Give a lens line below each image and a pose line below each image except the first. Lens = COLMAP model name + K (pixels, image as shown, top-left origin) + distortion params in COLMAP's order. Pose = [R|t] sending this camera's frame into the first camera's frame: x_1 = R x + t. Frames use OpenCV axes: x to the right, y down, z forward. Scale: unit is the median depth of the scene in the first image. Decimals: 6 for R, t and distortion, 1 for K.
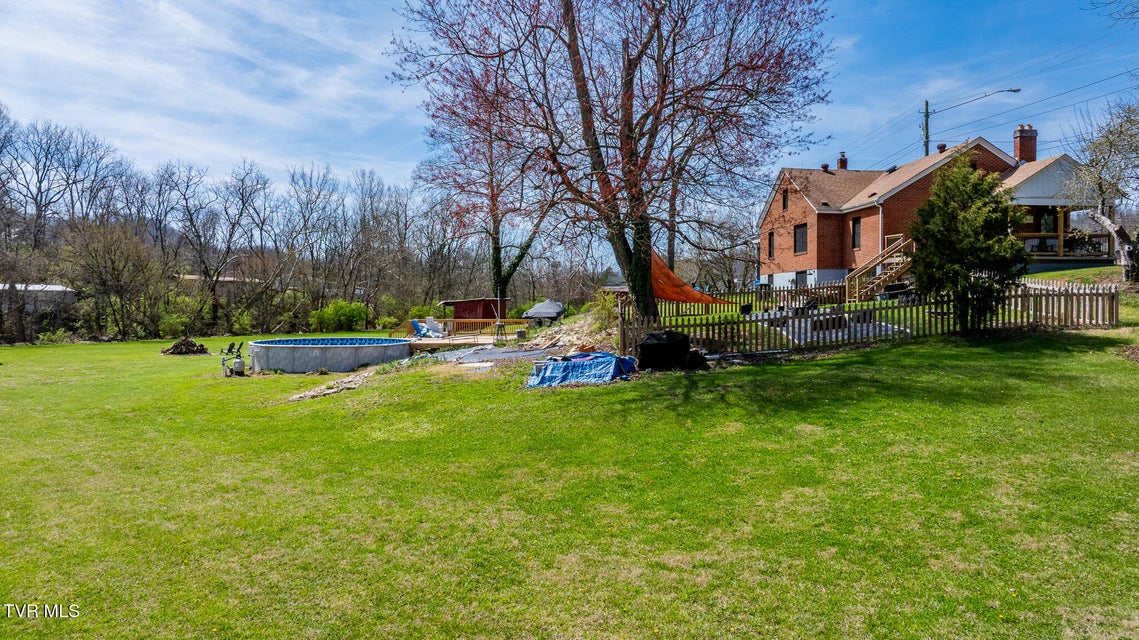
lens RADIAL K [[804.6, 0, 564.7], [0, 804.6, 318.5], [0, 0, 1]] dist [-0.030837, 0.036973]
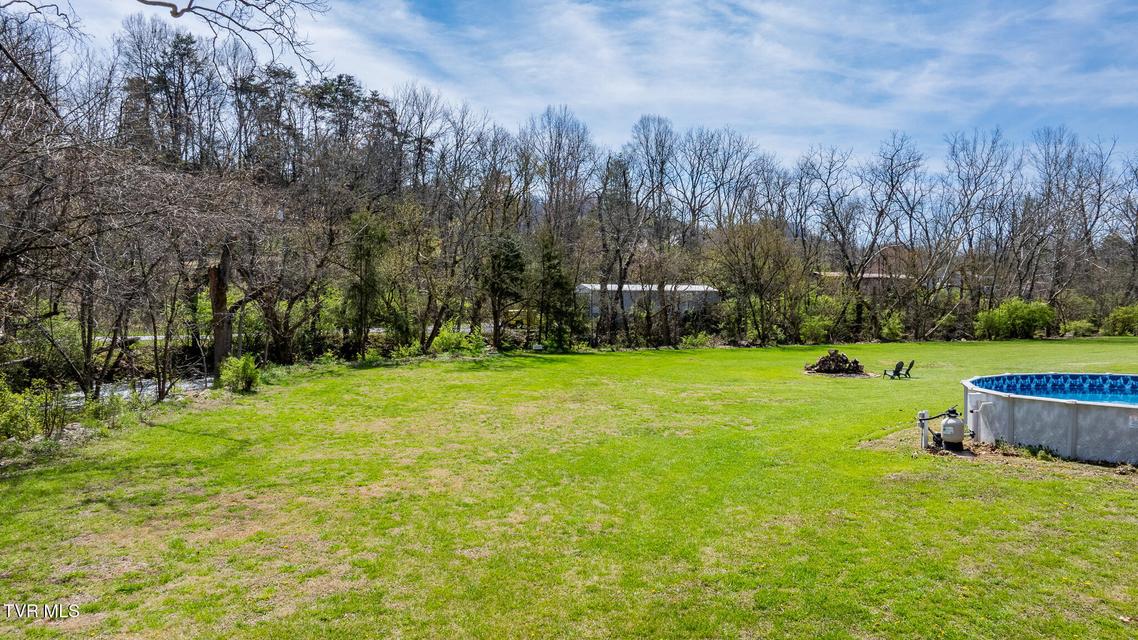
lens RADIAL K [[803.9, 0, 568.0], [0, 803.9, 317.8], [0, 0, 1]] dist [-0.030837, 0.036973]
pose [[0.734079, 0.010252, -0.678986, -0.086051], [-0.008988, 0.999945, 0.005381, -0.005564], [0.679004, 0.002152, 0.734131, 0.162074]]
